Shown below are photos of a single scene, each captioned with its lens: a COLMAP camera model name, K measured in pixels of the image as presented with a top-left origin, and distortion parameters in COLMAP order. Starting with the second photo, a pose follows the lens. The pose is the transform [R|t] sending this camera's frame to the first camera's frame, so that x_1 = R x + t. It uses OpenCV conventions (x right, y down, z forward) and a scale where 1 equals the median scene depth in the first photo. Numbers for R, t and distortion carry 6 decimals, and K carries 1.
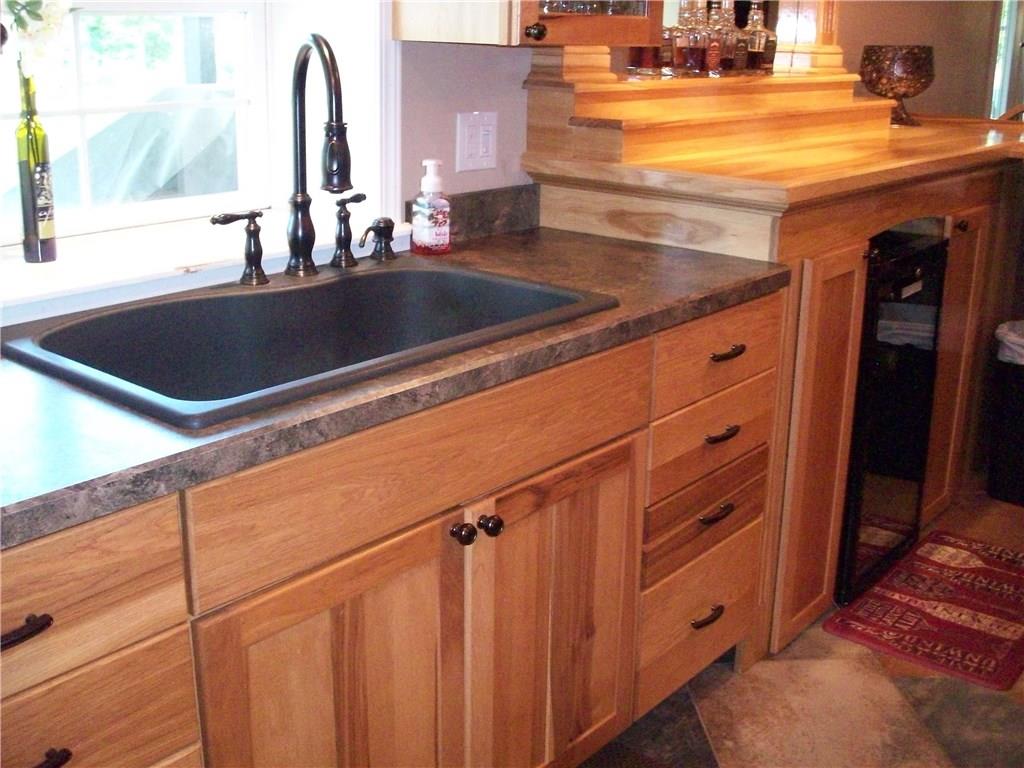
lens RADIAL K [[1153.6, 0, 512.0], [0, 1153.6, 384.0], [0, 0, 1]] dist [-0.135082, 0.052178]
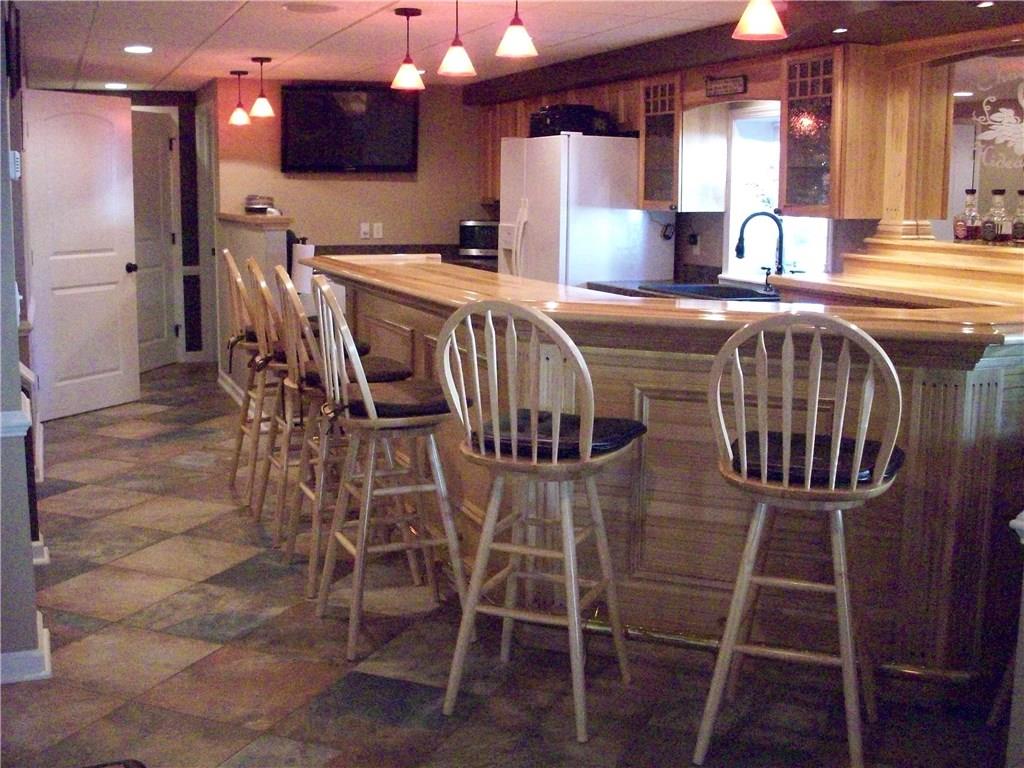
lens RADIAL K [[1153.6, 0, 512.0], [0, 1153.6, 384.0], [0, 0, 1]] dist [-0.135082, 0.052178]
pose [[-0.467907, 0.129740, -0.874203, 2.163760], [-0.272326, 0.919869, 0.282277, -0.414736], [0.840774, 0.370148, -0.395082, 1.331566]]
